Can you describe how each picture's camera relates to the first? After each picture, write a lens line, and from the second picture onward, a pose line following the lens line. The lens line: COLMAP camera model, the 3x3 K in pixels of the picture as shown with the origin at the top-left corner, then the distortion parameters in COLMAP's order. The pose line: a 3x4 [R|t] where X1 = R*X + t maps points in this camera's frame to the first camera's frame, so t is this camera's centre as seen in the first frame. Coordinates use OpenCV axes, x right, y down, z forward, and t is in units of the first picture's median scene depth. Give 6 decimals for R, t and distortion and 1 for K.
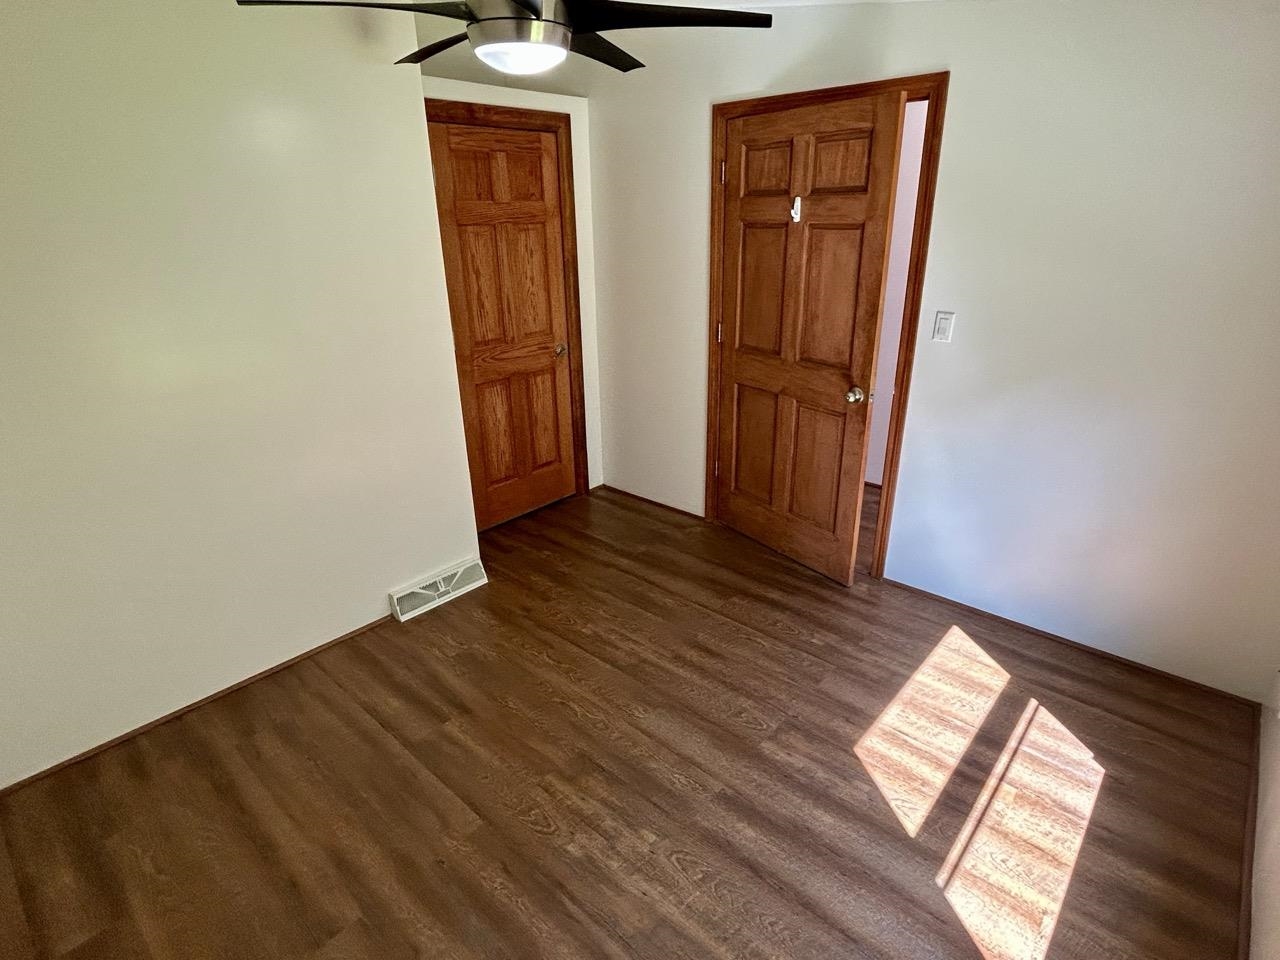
lens RADIAL K [[668.3, 0, 639.3], [0, 668.3, 481.2], [0, 0, 1]] dist [-0.001443, -0.000290]
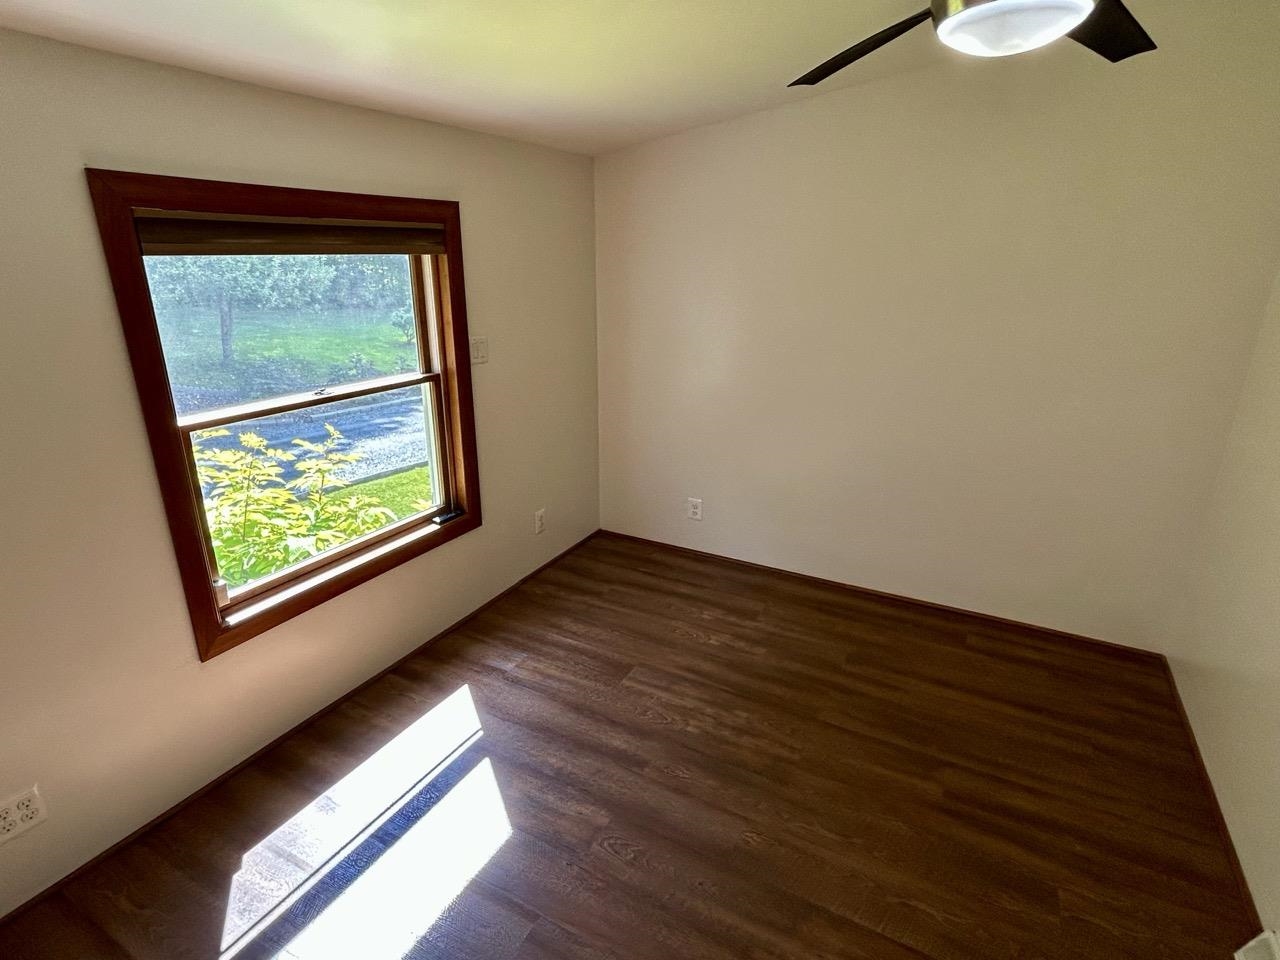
lens RADIAL K [[668.3, 0, 639.4], [0, 668.3, 478.4], [0, 0, 1]] dist [-0.001443, -0.000290]
pose [[-0.973579, 0.089114, -0.210244, 0.320313], [-0.066687, 0.769613, 0.635019, -0.615102], [0.218396, 0.632262, -0.743336, 1.522678]]
